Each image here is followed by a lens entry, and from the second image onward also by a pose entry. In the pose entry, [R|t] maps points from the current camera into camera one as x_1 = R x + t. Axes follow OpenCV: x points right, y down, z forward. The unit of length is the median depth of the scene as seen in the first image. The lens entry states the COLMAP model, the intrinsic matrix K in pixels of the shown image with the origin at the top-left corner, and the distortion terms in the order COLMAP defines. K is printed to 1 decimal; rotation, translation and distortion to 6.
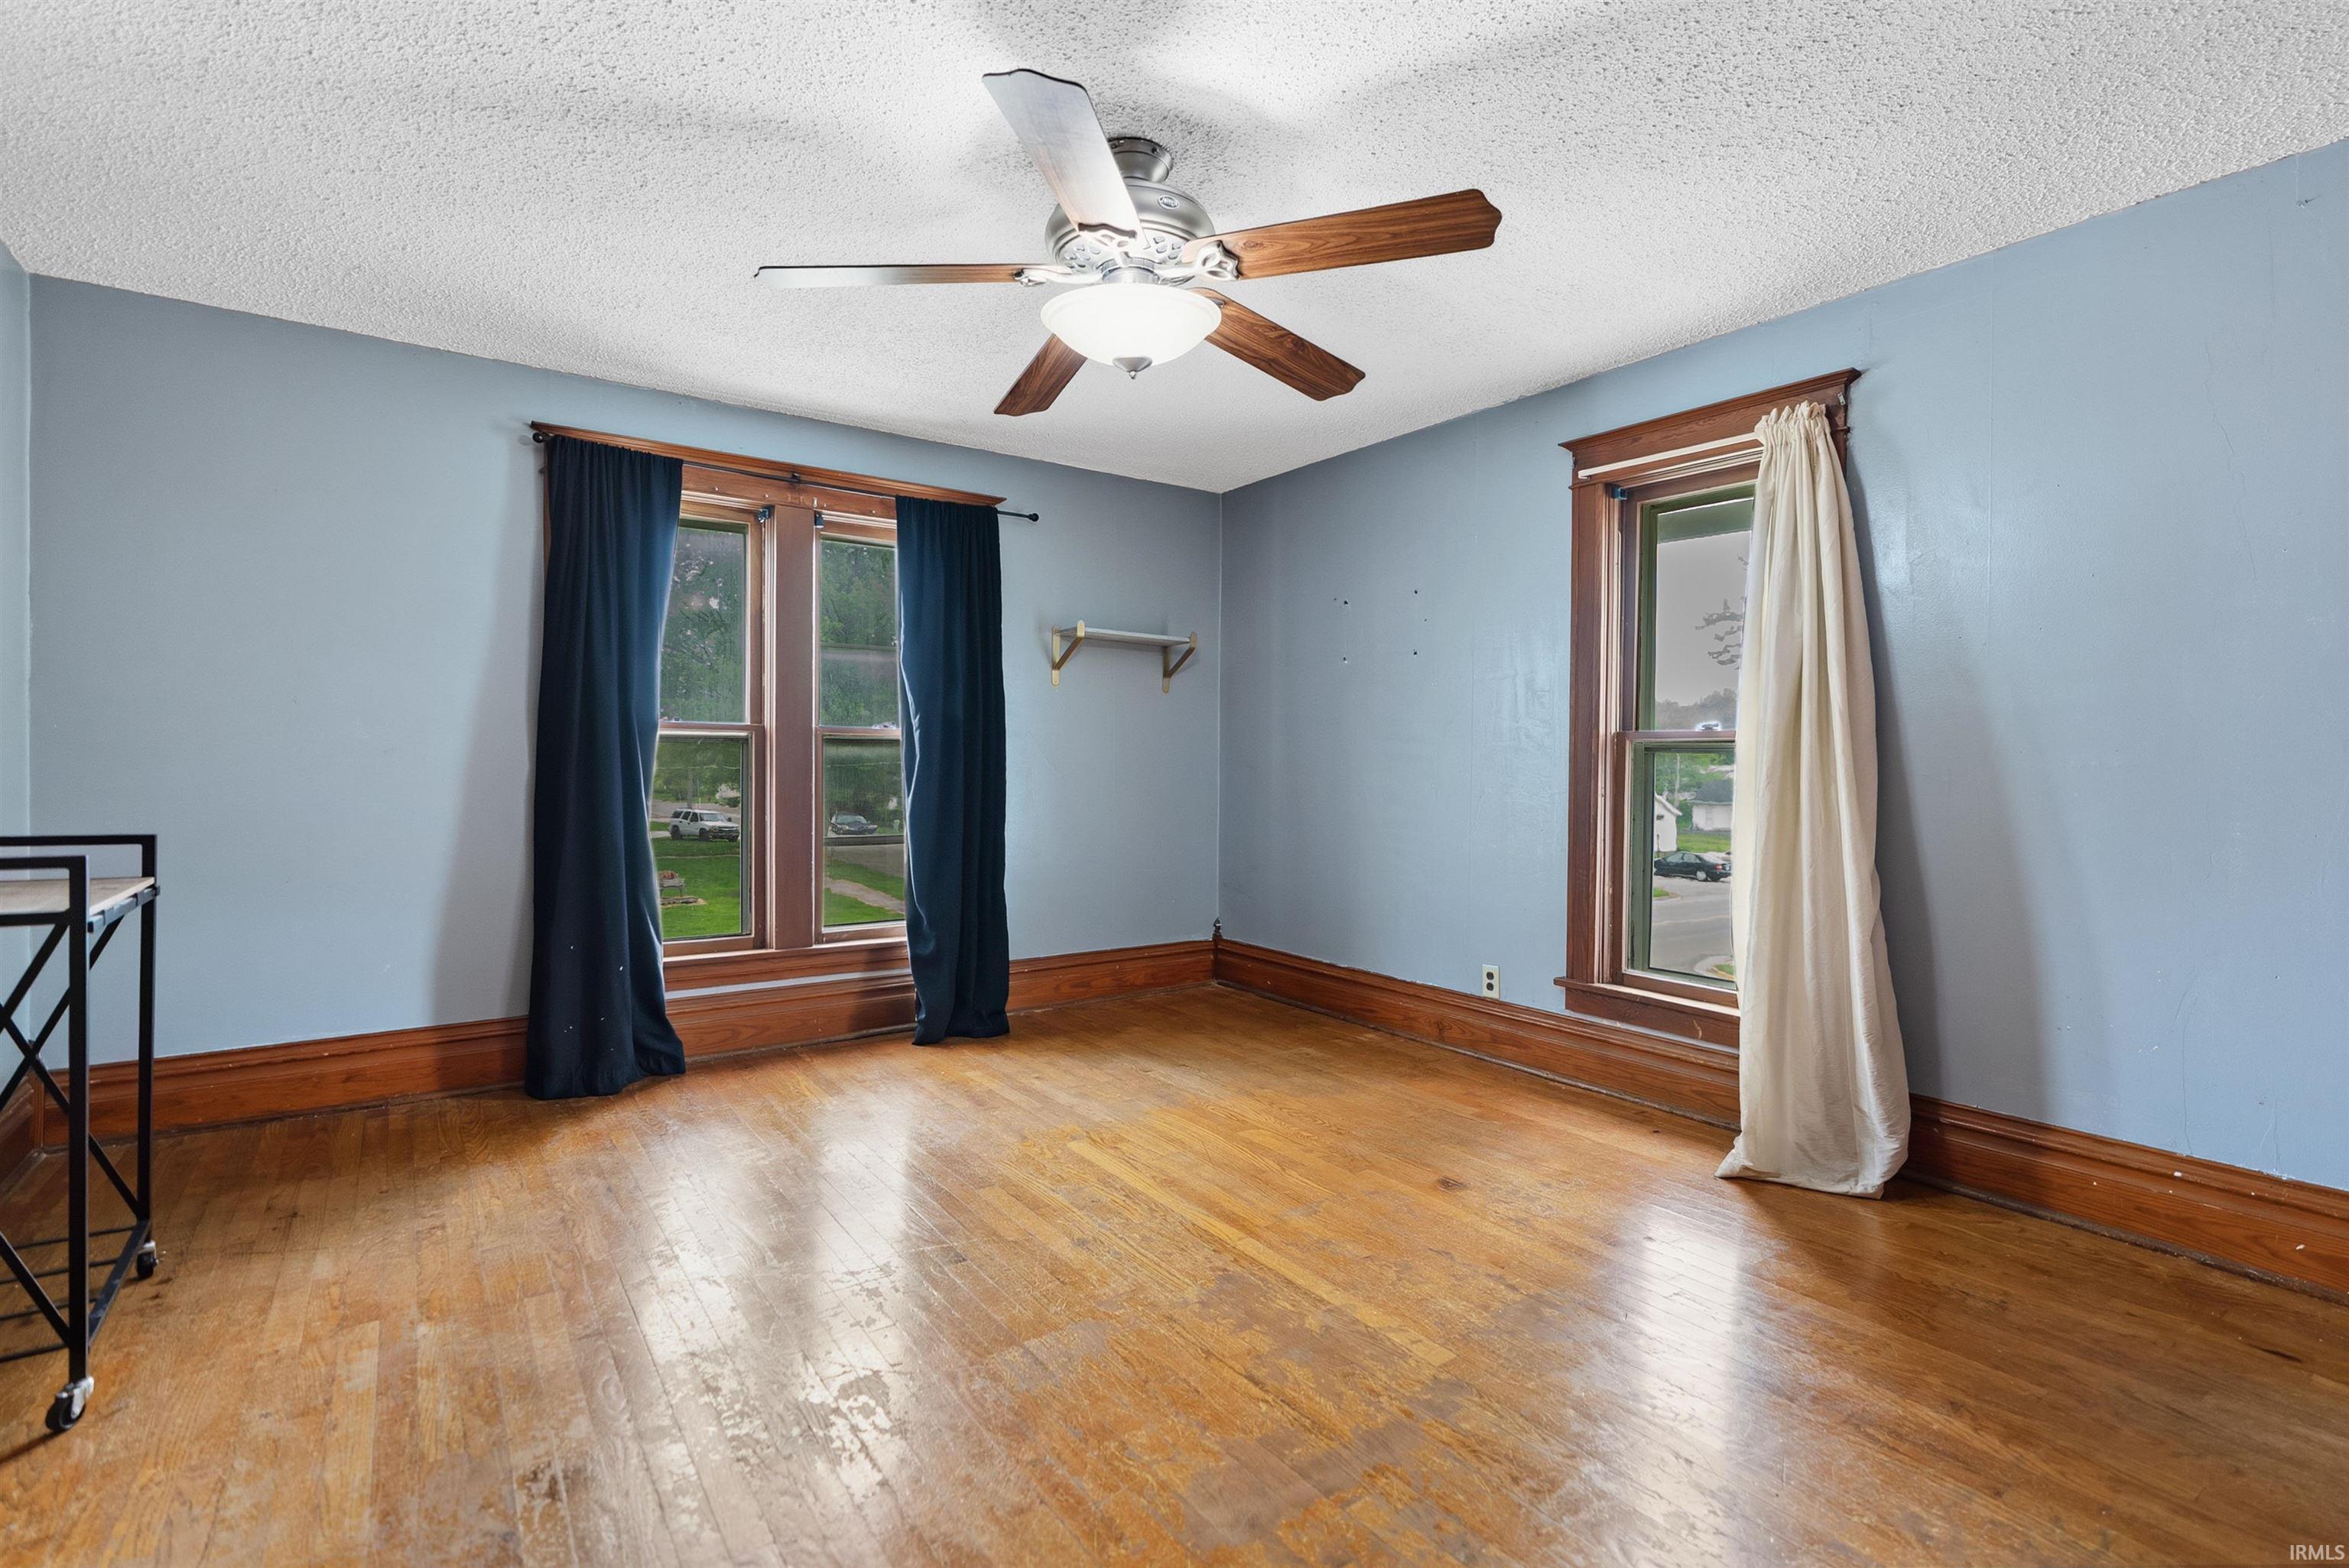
lens RADIAL K [[1088.3, 0, 1181.0], [0, 1088.3, 780.4], [0, 0, 1]] dist [-0.005836, -0.000813]
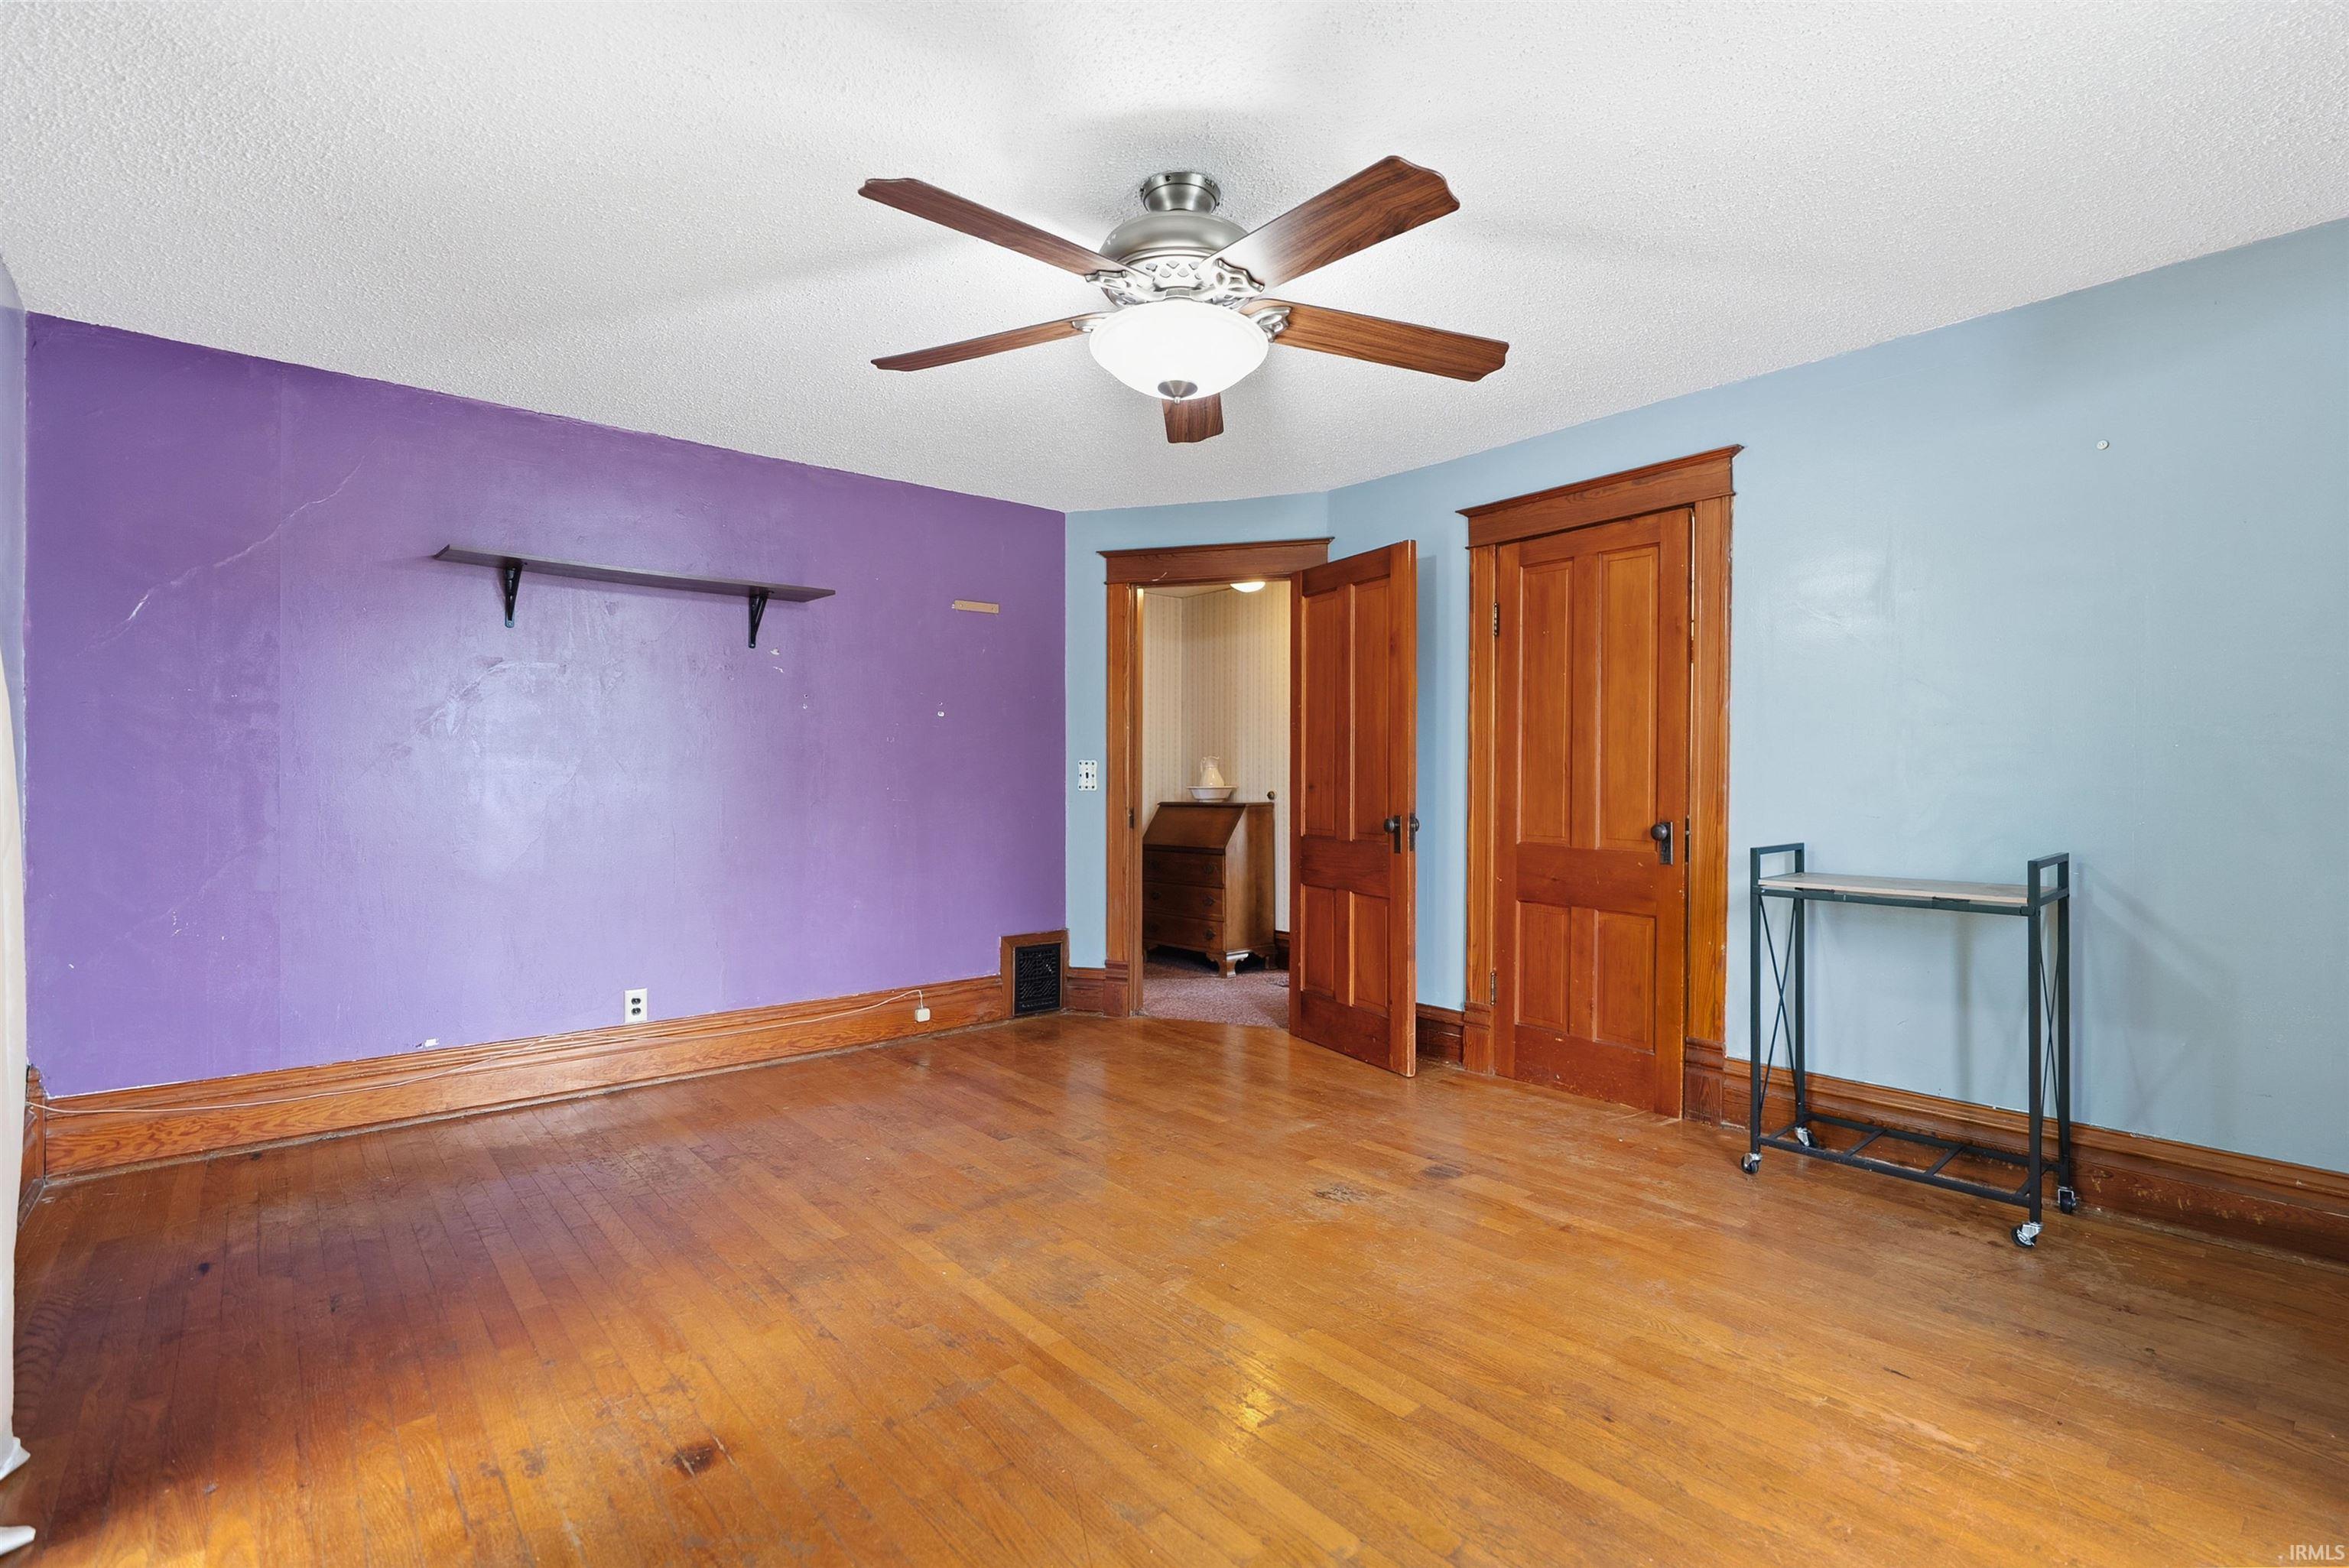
lens RADIAL K [[1088.3, 0, 1181.0], [0, 1088.3, 780.4], [0, 0, 1]] dist [-0.005836, -0.000813]
pose [[-0.995572, -0.013275, -0.093064, 0.047035], [-0.013756, 0.999895, 0.004530, -0.033294], [0.092994, 0.005791, -0.995650, 2.221906]]
